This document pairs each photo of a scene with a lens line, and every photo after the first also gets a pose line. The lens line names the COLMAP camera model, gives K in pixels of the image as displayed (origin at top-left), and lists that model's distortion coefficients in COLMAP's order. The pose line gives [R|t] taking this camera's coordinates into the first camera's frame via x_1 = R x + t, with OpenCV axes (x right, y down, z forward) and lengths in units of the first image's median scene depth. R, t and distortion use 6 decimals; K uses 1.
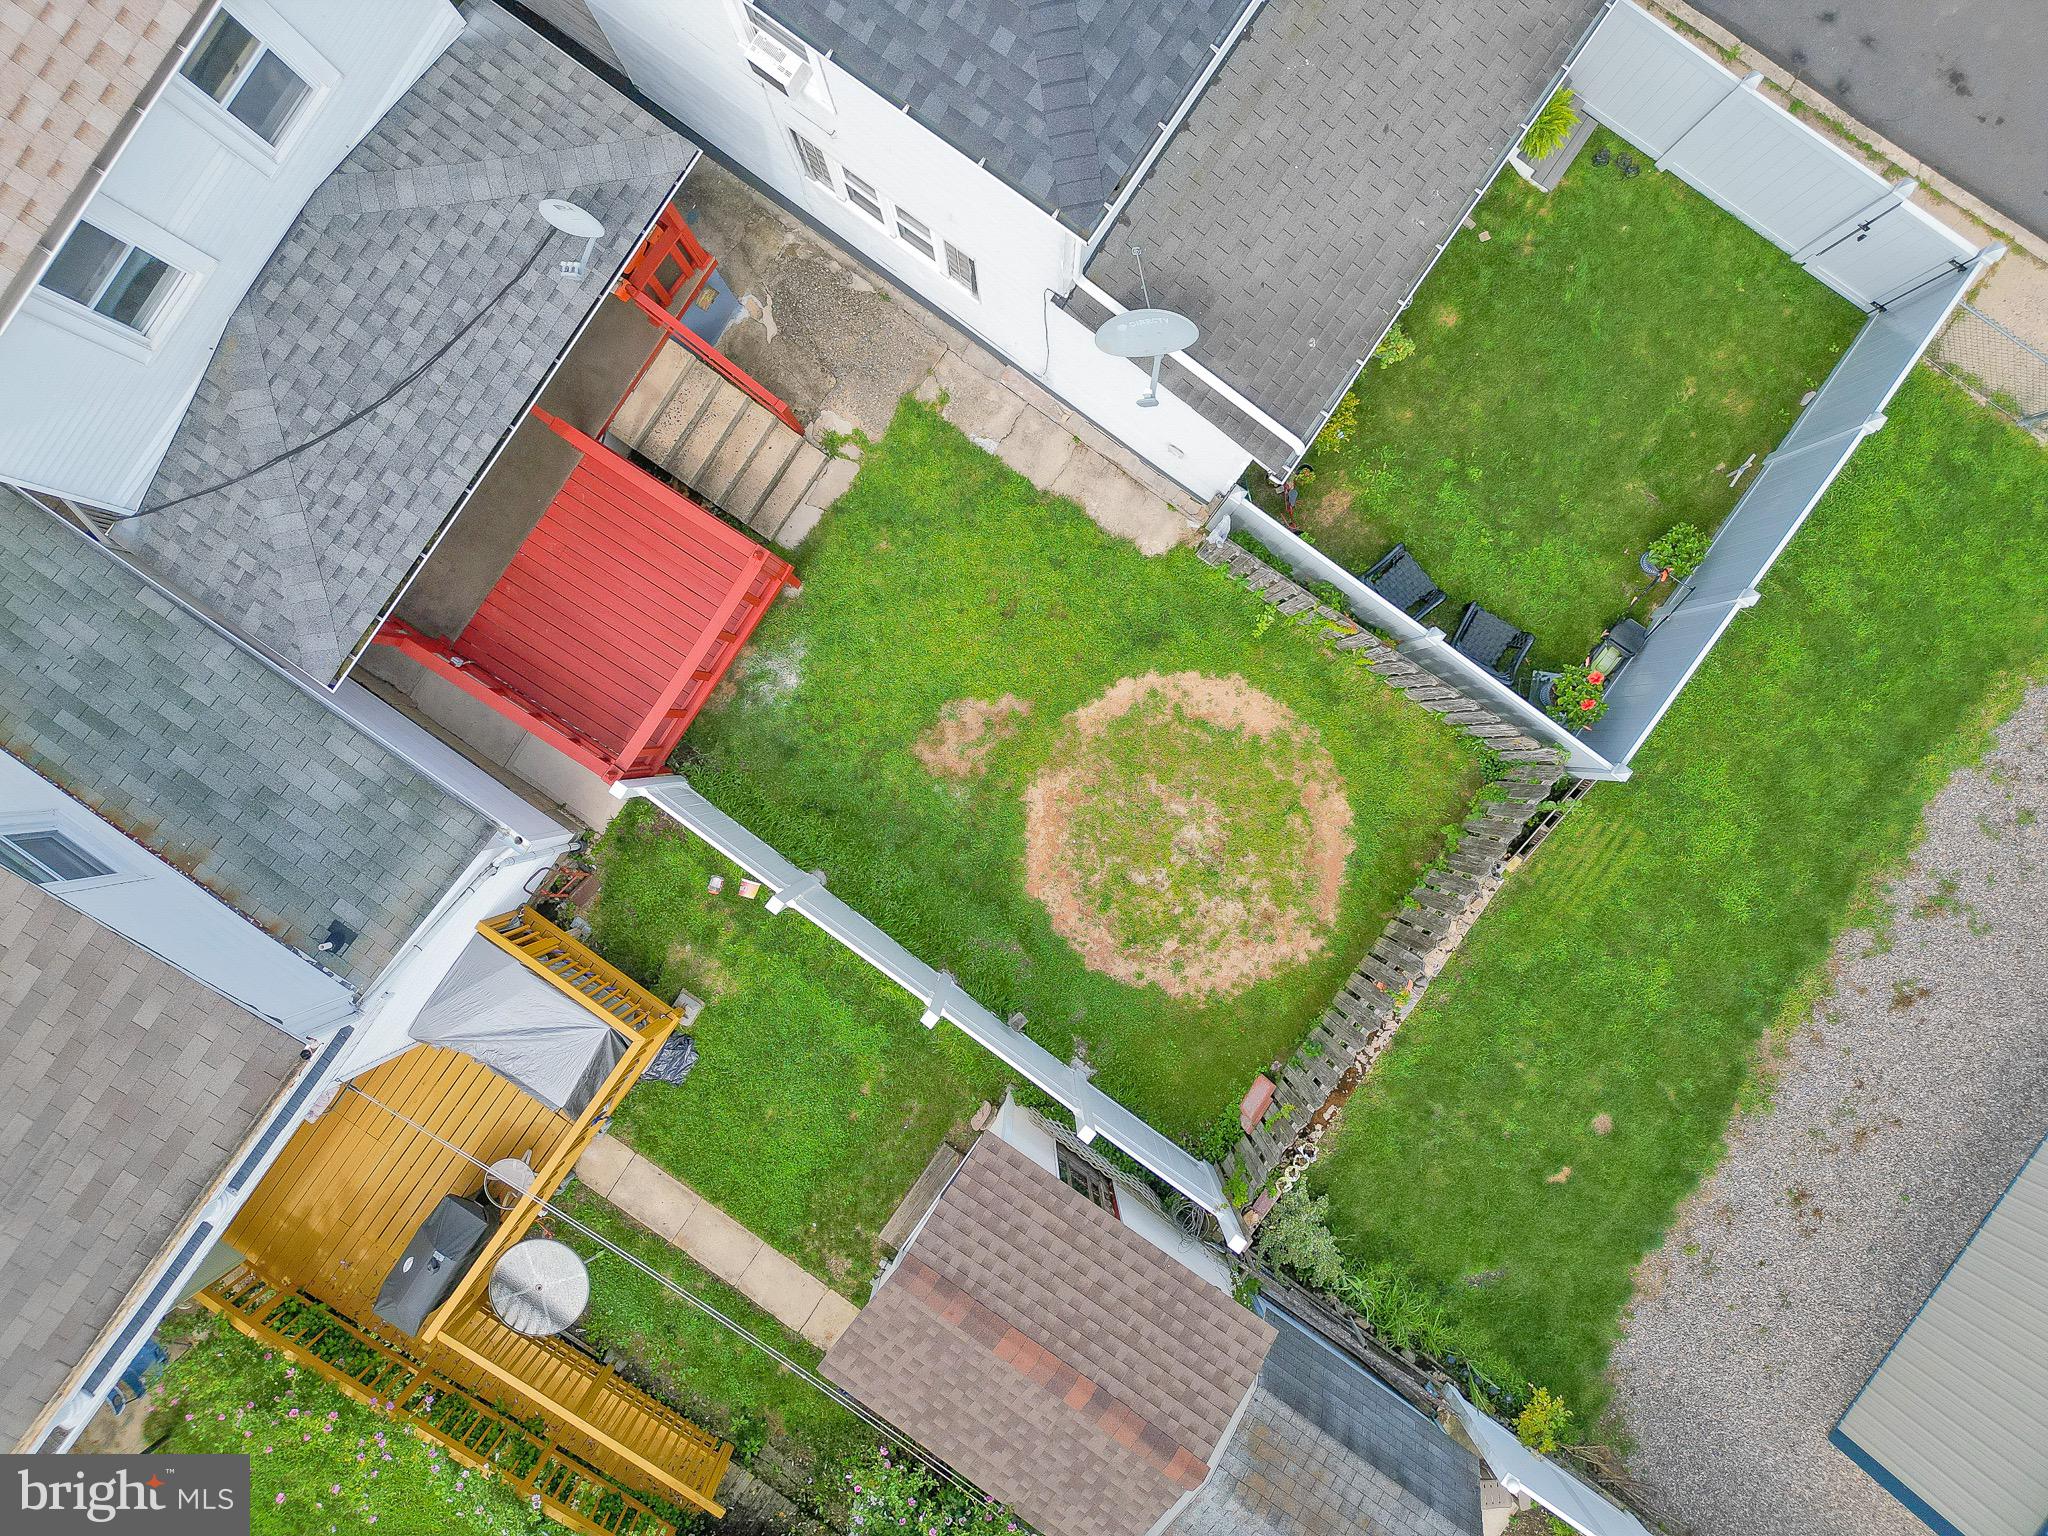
lens RADIAL K [[1421.5, 0, 1018.7], [0, 1421.5, 766.3], [0, 0, 1]] dist [0.095304, -0.116689]
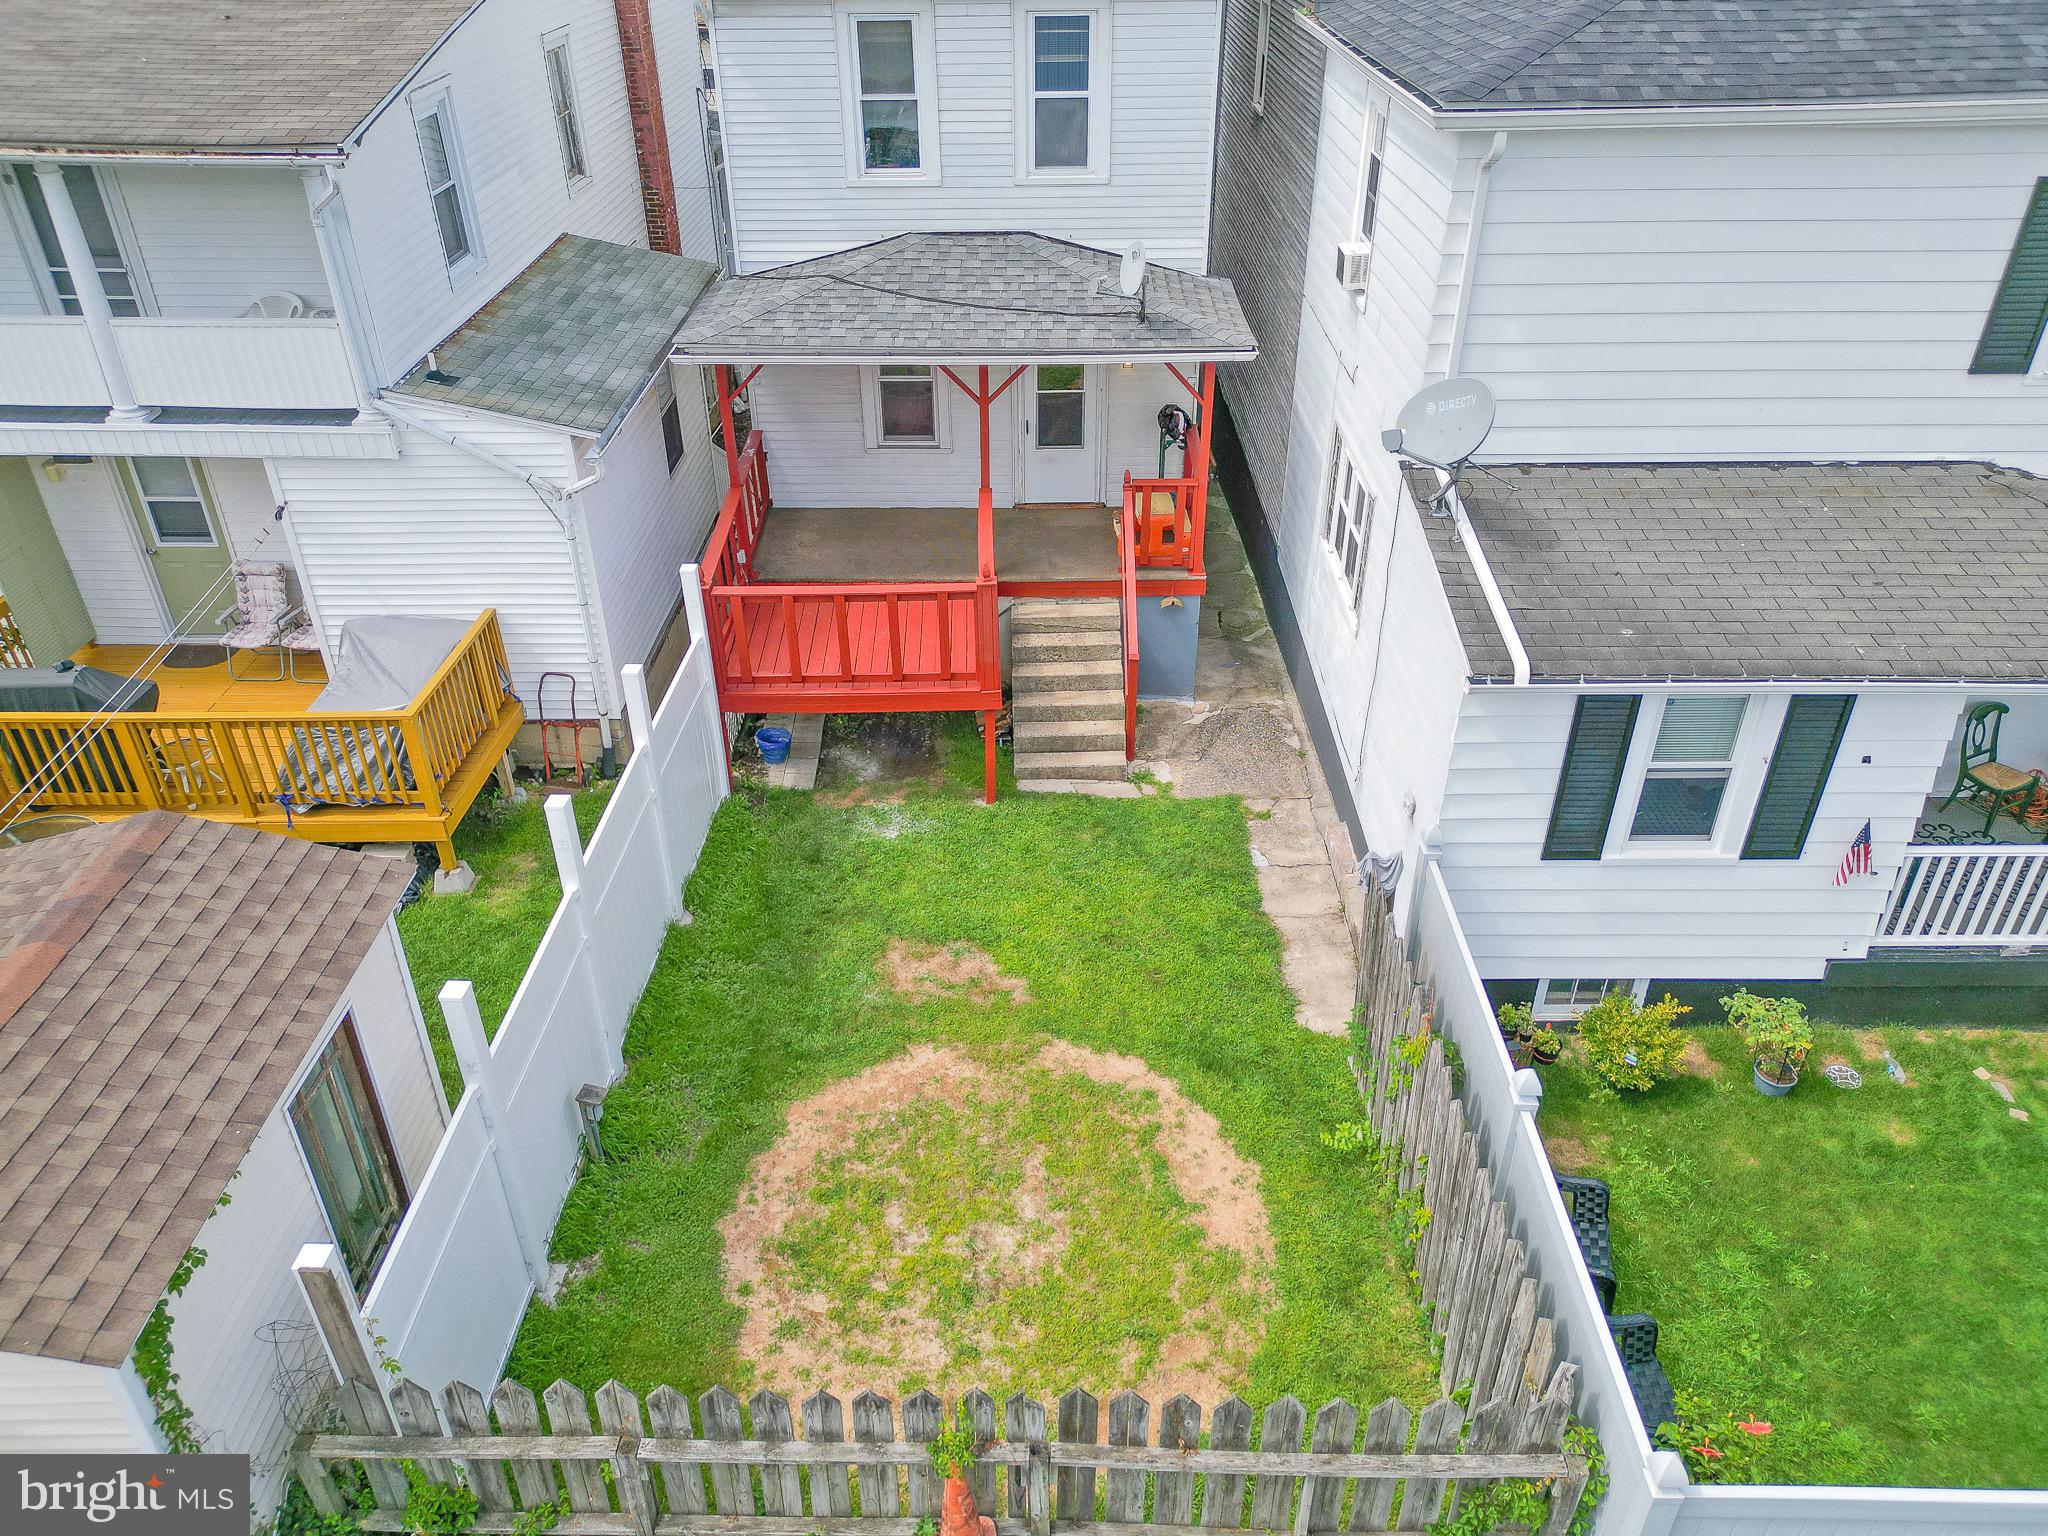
lens RADIAL K [[1421.5, 0, 1018.7], [0, 1421.5, 766.3], [0, 0, 1]] dist [0.095304, -0.116689]
pose [[0.564103, 0.446693, -0.694444, 0.449932], [-0.825679, 0.298638, -0.478611, 0.268506], [-0.006405, 0.843374, 0.537288, 0.516031]]
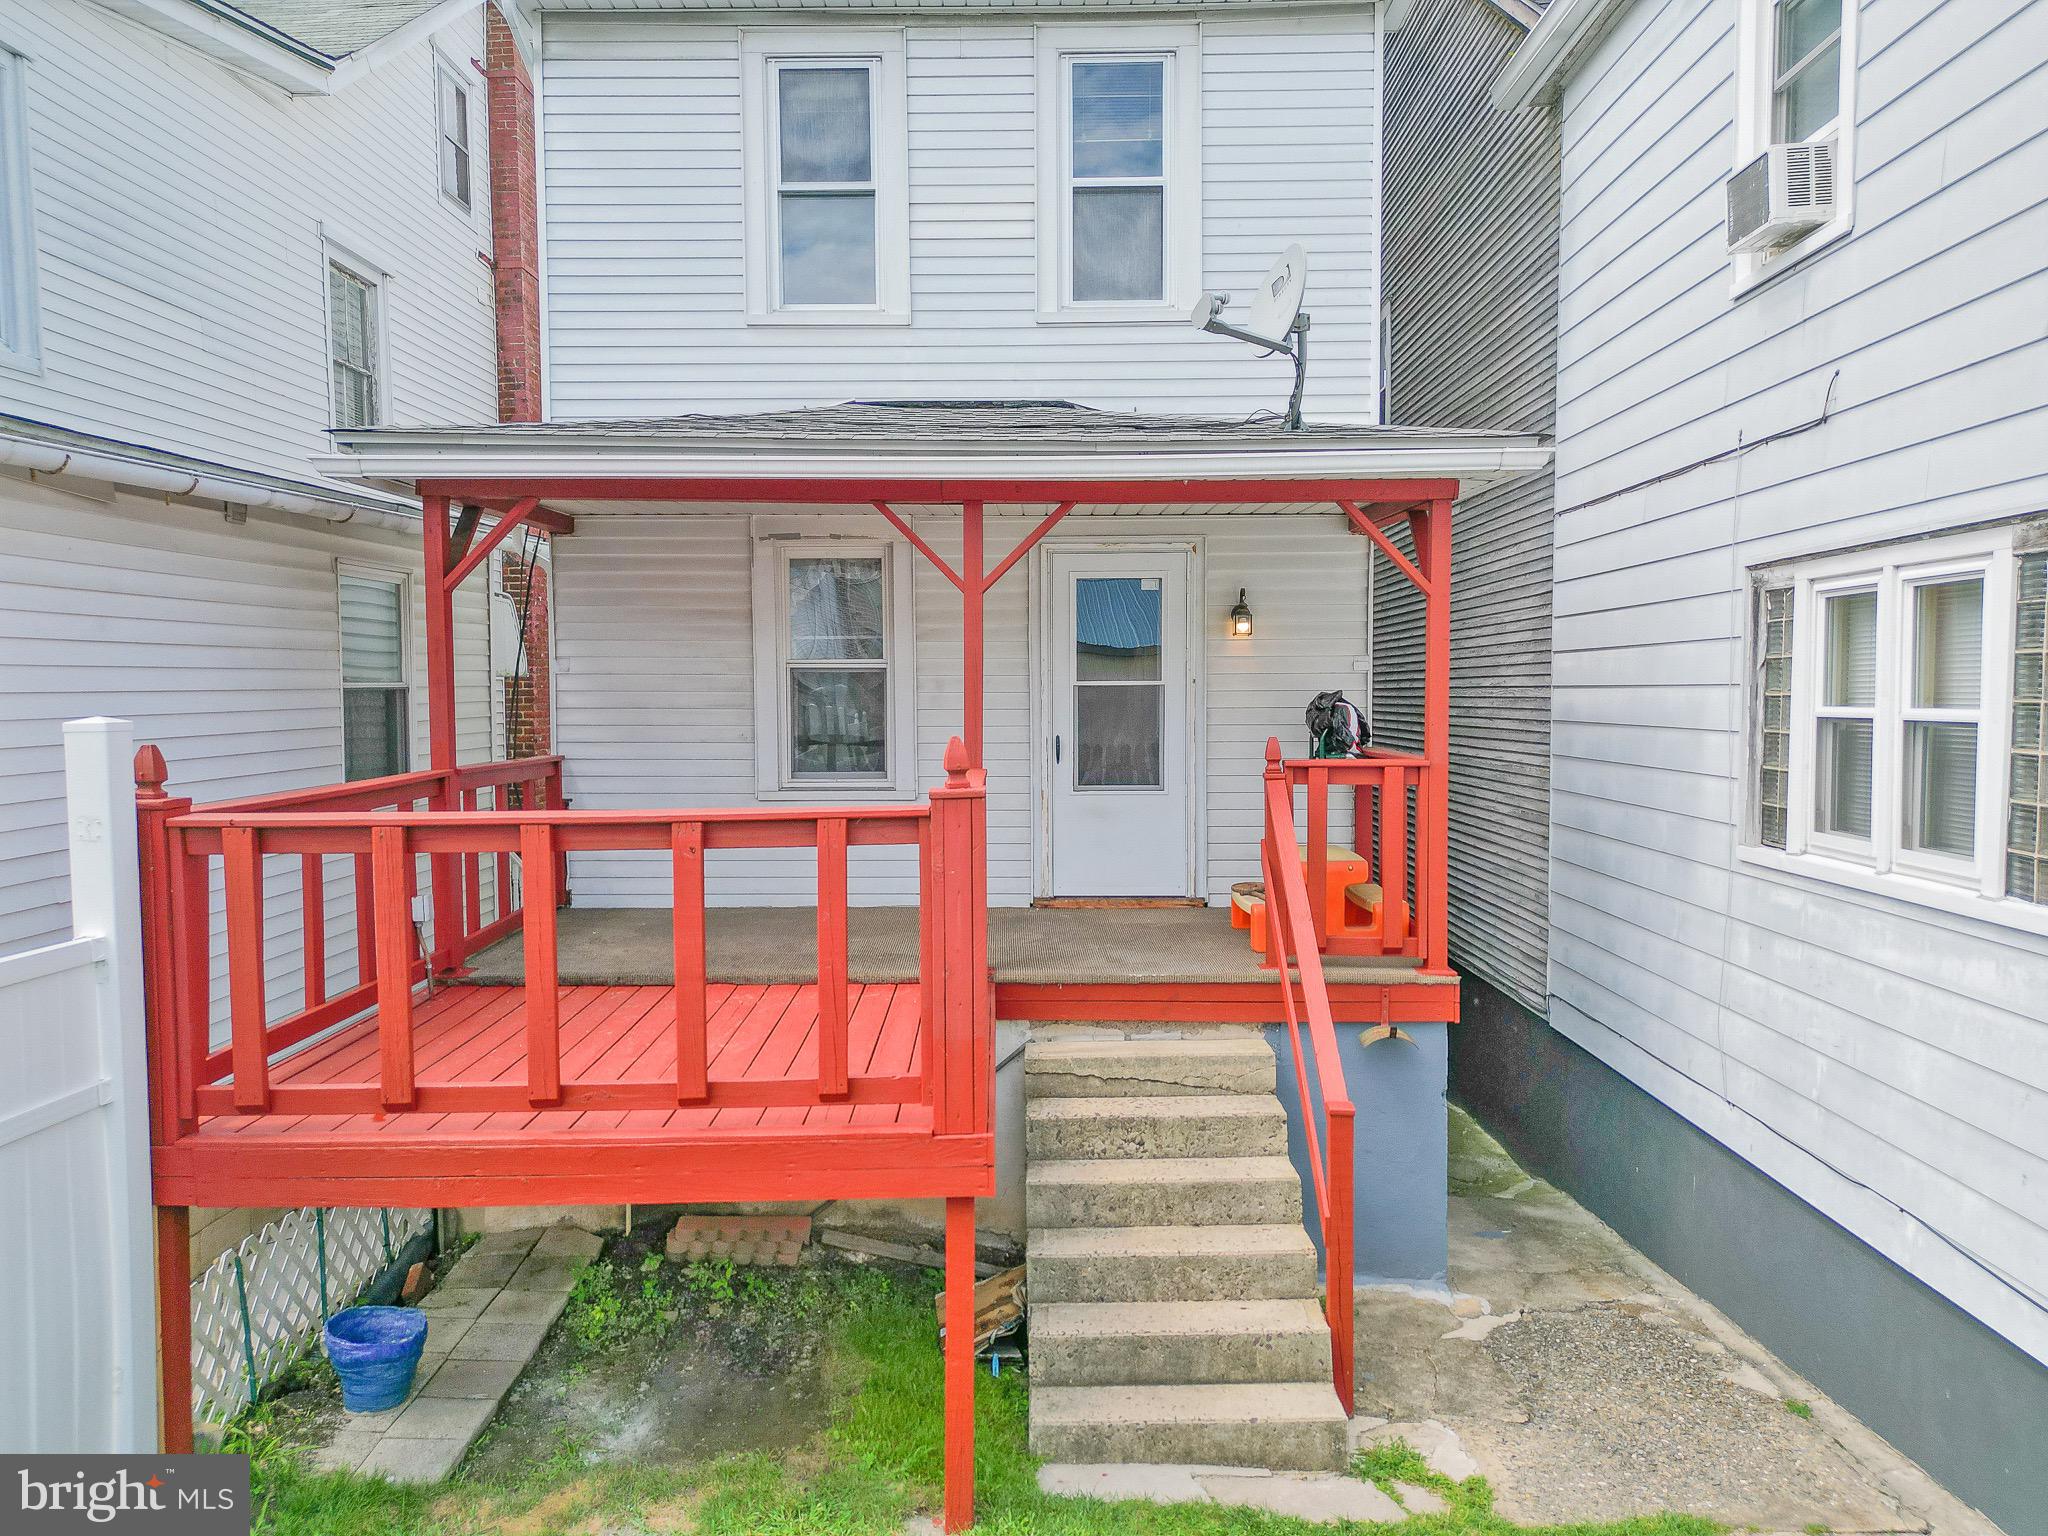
lens RADIAL K [[1421.5, 0, 1018.7], [0, 1421.5, 766.3], [0, 0, 1]] dist [0.095304, -0.116689]
pose [[0.554968, 0.051034, -0.830305, 0.085192], [-0.831782, 0.019374, -0.554765, 0.020344], [-0.012226, 0.998509, 0.053202, 0.834323]]
